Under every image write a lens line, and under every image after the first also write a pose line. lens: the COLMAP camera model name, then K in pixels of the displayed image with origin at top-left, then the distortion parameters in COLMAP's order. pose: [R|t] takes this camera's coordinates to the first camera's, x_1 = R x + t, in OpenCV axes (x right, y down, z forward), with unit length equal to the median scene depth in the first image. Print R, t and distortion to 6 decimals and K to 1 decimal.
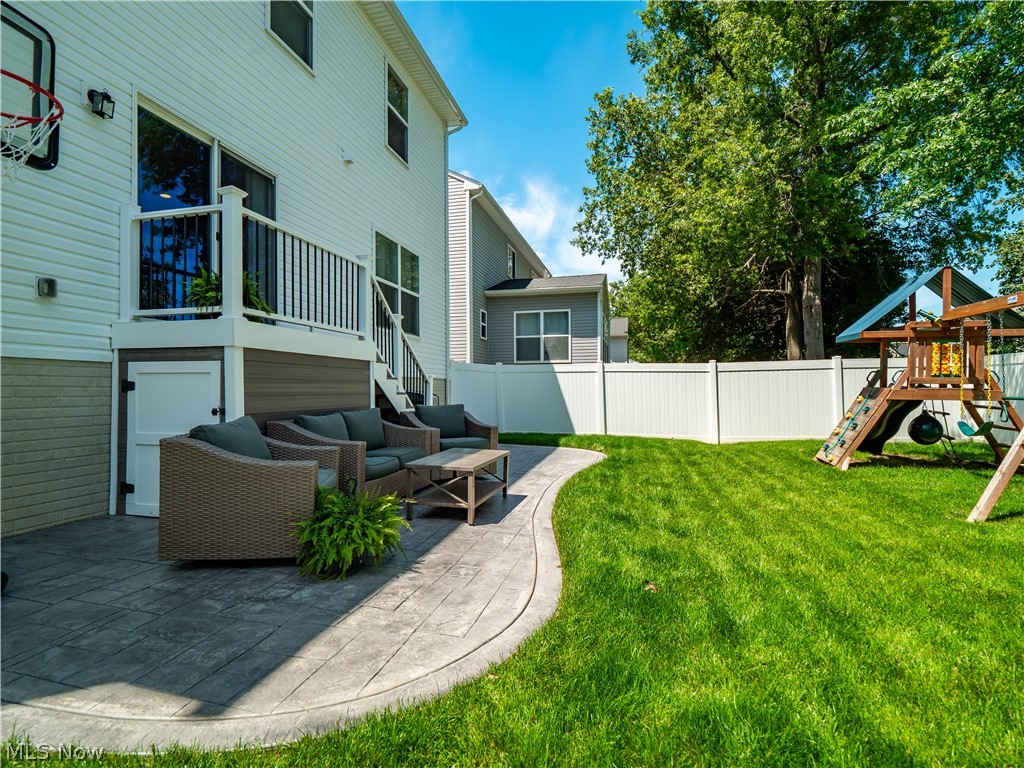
lens RADIAL K [[510.4, 0, 495.0], [0, 510.4, 397.0], [0, 0, 1]] dist [-0.018709, -0.000448]
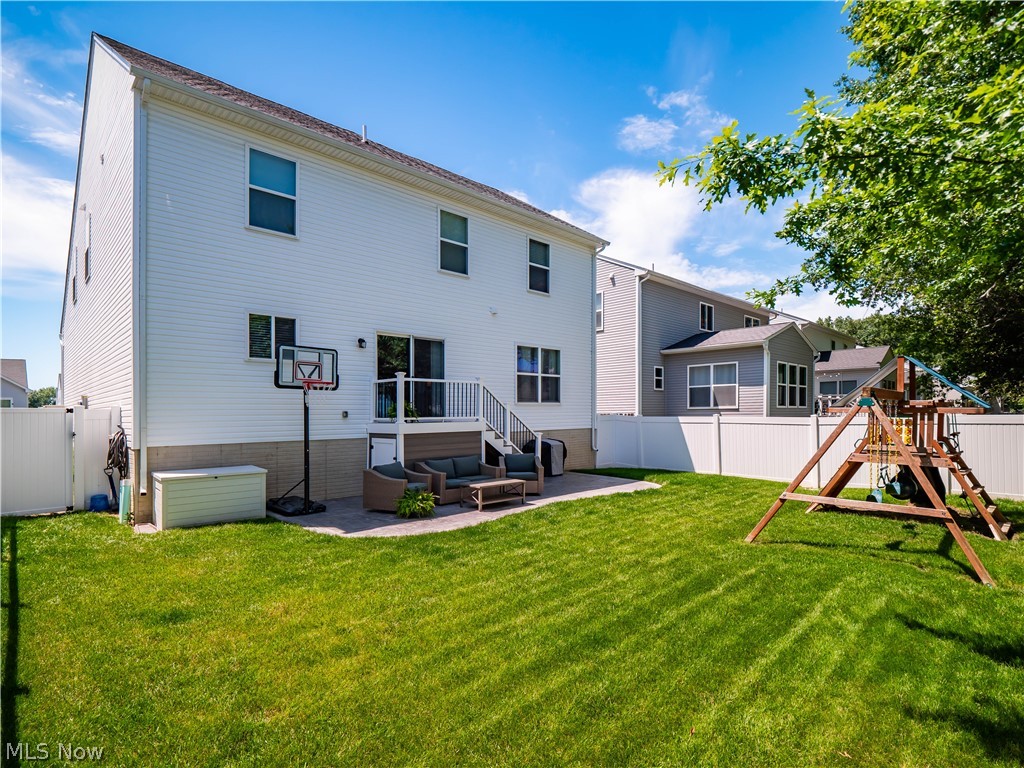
lens RADIAL K [[517.4, 0, 533.9], [0, 517.4, 410.5], [0, 0, 1]] dist [-0.015670, -0.000113]
pose [[0.872653, -0.005329, -0.488311, 0.835661], [-0.004937, 0.999793, -0.019734, -0.102420], [0.488315, 0.019632, 0.872447, -0.591567]]
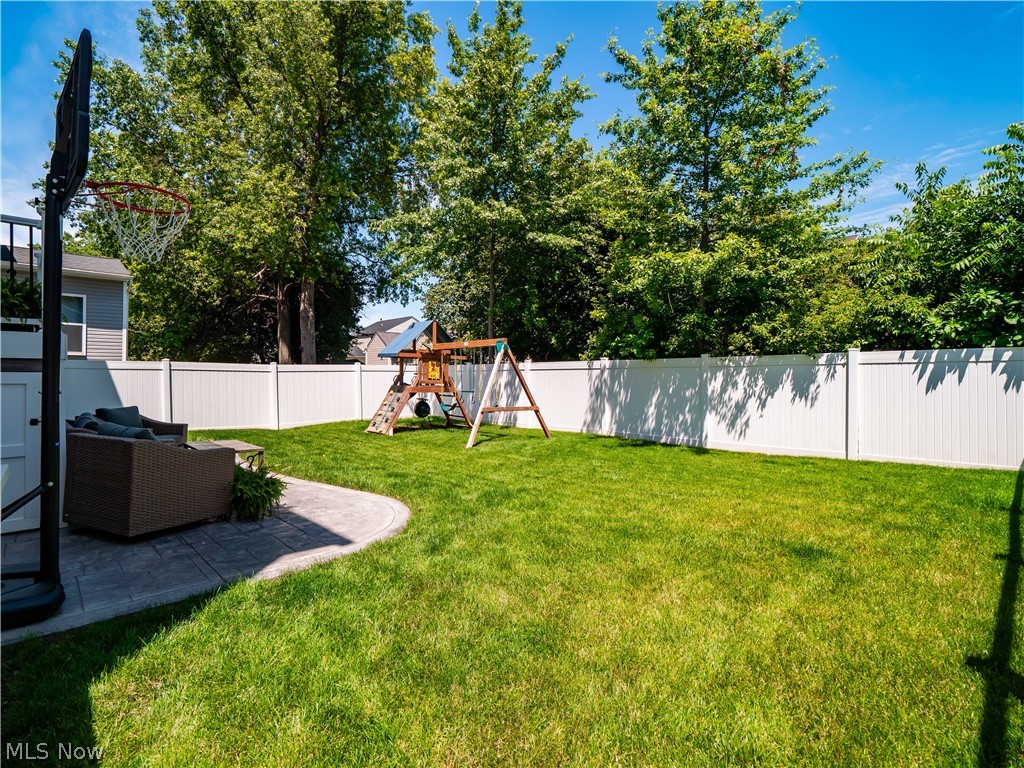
lens RADIAL K [[510.4, 0, 495.0], [0, 510.4, 397.0], [0, 0, 1]] dist [-0.018709, -0.000448]
pose [[0.540604, -0.027767, 0.840819, -0.565801], [0.012448, 0.999610, 0.025007, -0.021886], [-0.841185, -0.003052, 0.540739, -0.210118]]
